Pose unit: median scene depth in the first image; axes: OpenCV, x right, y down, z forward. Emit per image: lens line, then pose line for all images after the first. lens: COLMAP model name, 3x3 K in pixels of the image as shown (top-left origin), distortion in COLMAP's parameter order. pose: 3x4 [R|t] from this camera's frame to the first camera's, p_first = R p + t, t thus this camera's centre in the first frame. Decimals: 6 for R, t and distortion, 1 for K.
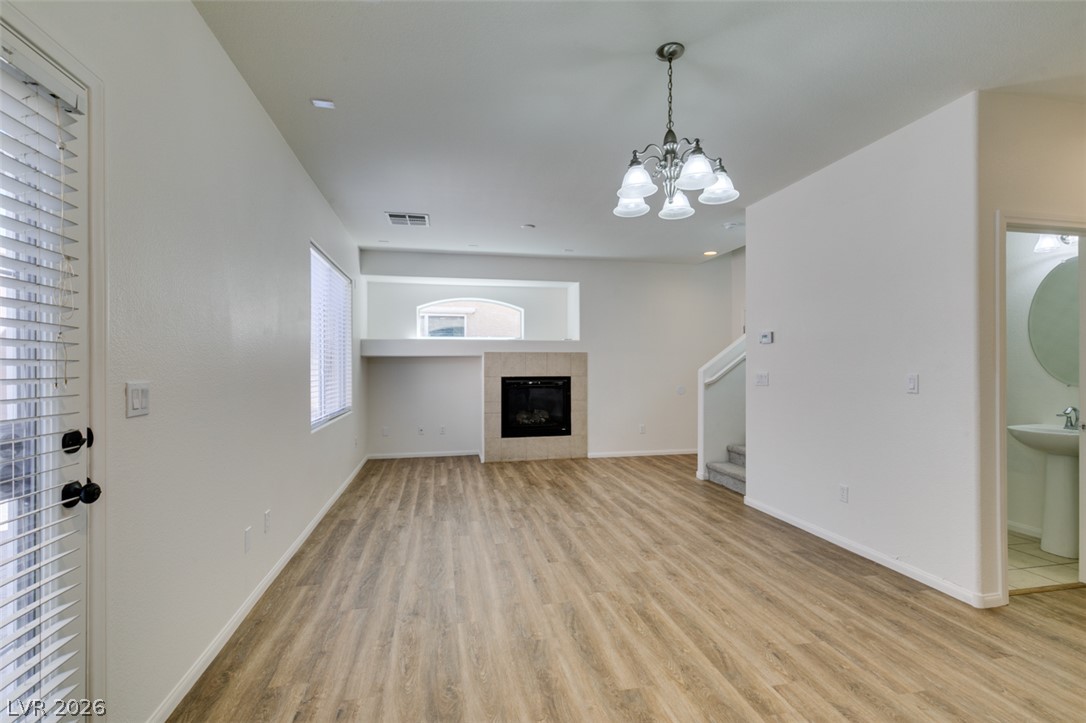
lens RADIAL K [[486.7, 0, 539.9], [0, 486.7, 362.9], [0, 0, 1]] dist [0.004386, -0.002366]
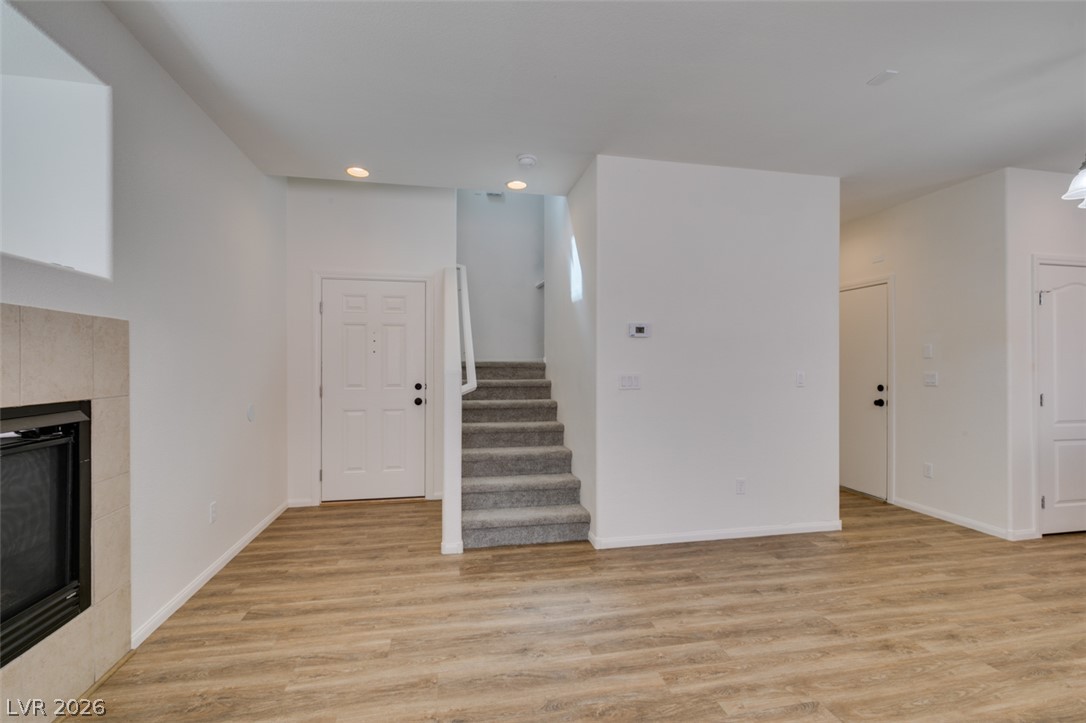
lens RADIAL K [[486.7, 0, 541.2], [0, 486.7, 362.8], [0, 0, 1]] dist [0.004386, -0.002366]
pose [[0.000884, 0.005058, 0.999987, -0.408153], [-0.008810, 0.999948, -0.005050, 0.009704], [-0.999961, -0.008805, 0.000928, 1.352500]]
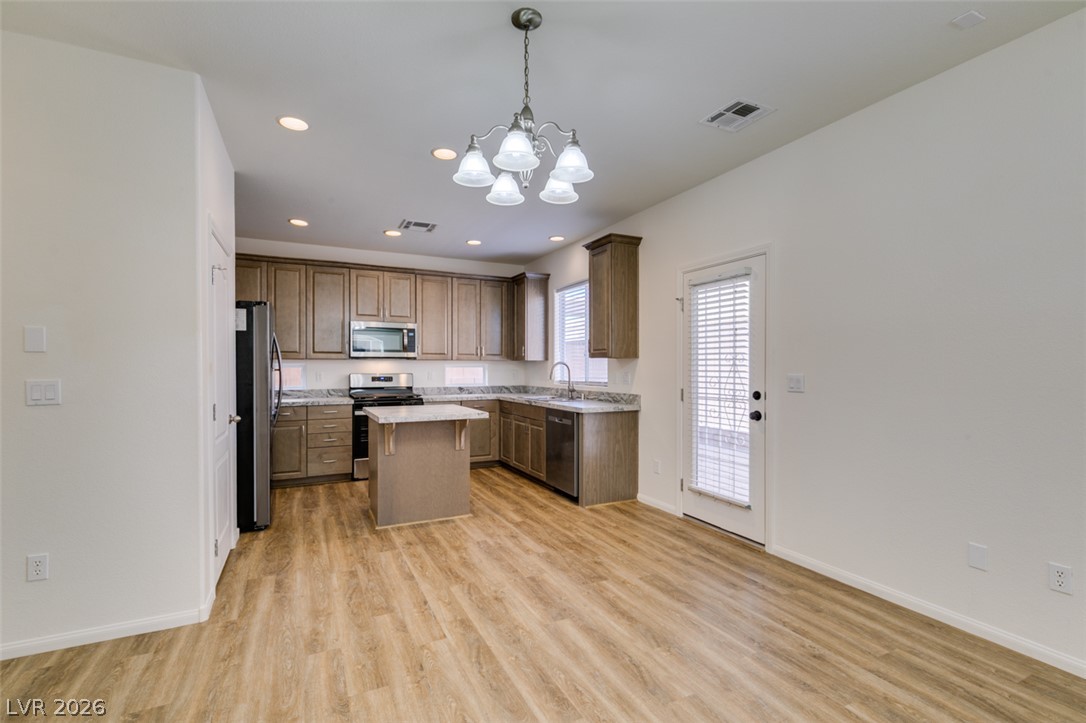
lens RADIAL K [[486.7, 0, 542.4], [0, 486.7, 370.6], [0, 0, 1]] dist [0.004386, -0.002366]
pose [[-0.968136, 0.003103, -0.250407, 0.291327], [0.002536, 0.999993, 0.002587, 0.007033], [0.250413, 0.001870, -0.968137, 1.175898]]
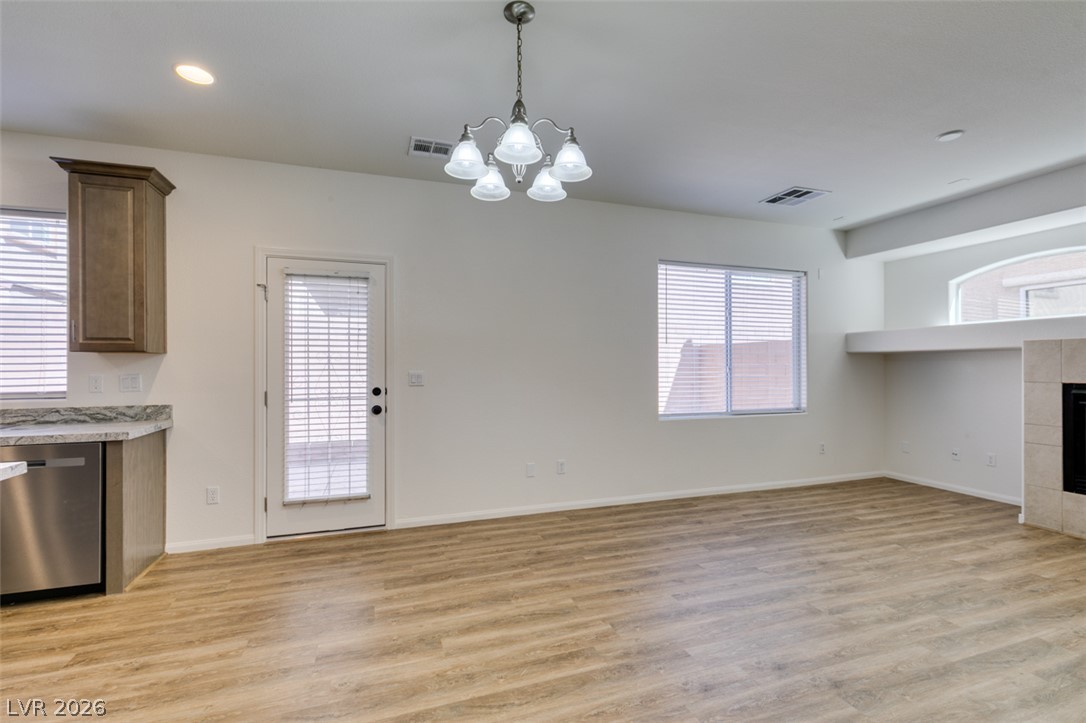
lens RADIAL K [[486.7, 0, 539.5], [0, 486.7, 363.3], [0, 0, 1]] dist [0.004386, -0.002366]
pose [[0.130764, -0.002370, -0.991411, 0.722996], [0.007605, 0.999970, -0.001387, 0.003167], [0.991384, -0.007358, 0.130778, 0.573916]]
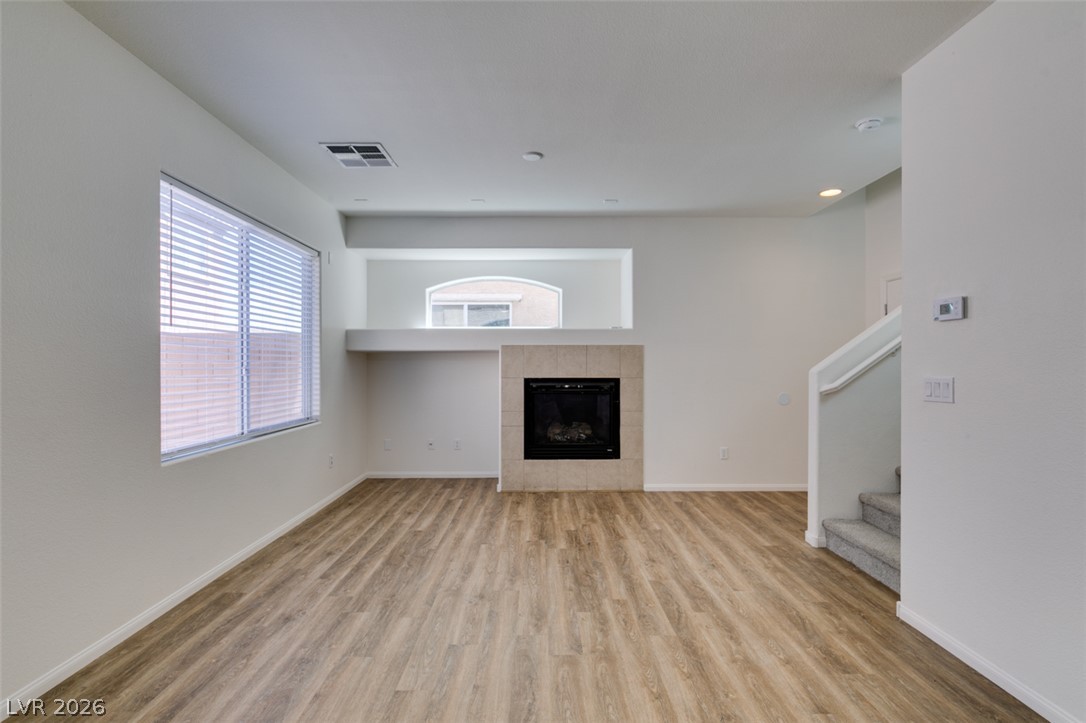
lens RADIAL K [[486.7, 0, 540.3], [0, 486.7, 363.7], [0, 0, 1]] dist [0.004386, -0.002366]
pose [[0.980353, 0.001574, -0.197244, 0.166545], [-0.000448, 0.999983, 0.005754, 0.003133], [0.197250, -0.005553, 0.980338, 0.479319]]
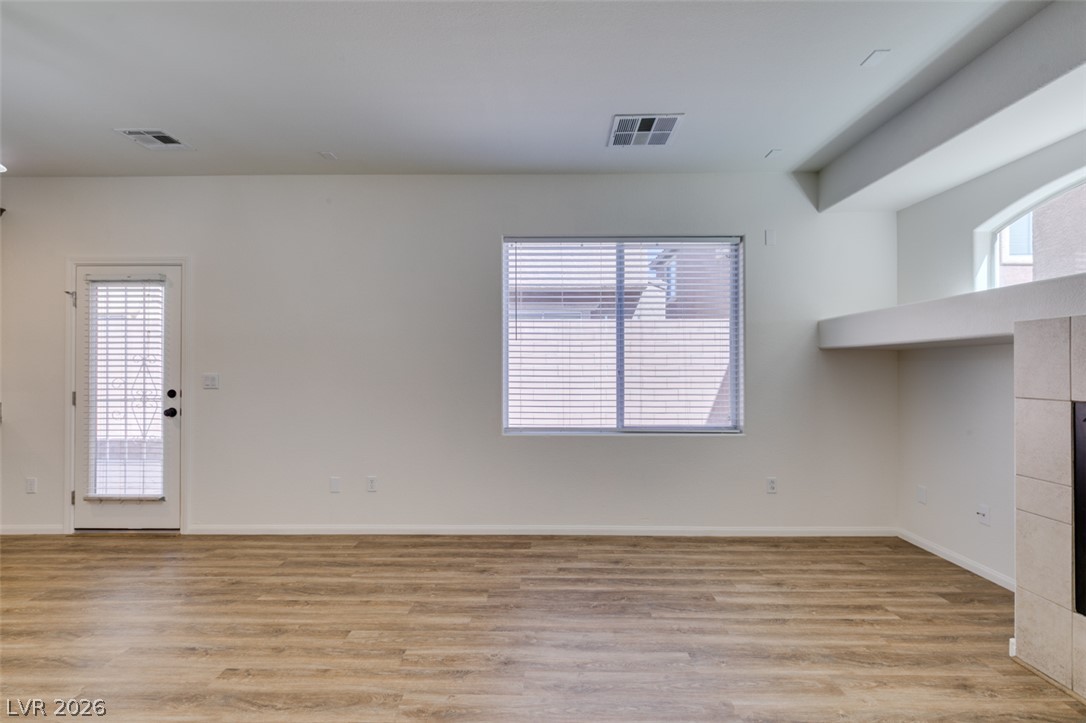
lens RADIAL K [[486.7, 0, 539.0], [0, 486.7, 362.5], [0, 0, 1]] dist [0.004386, -0.002366]
pose [[-0.213039, -0.009652, -0.976996, 0.491480], [0.008143, 0.999899, -0.011654, 0.012136], [0.977010, -0.010438, -0.212939, 1.340841]]
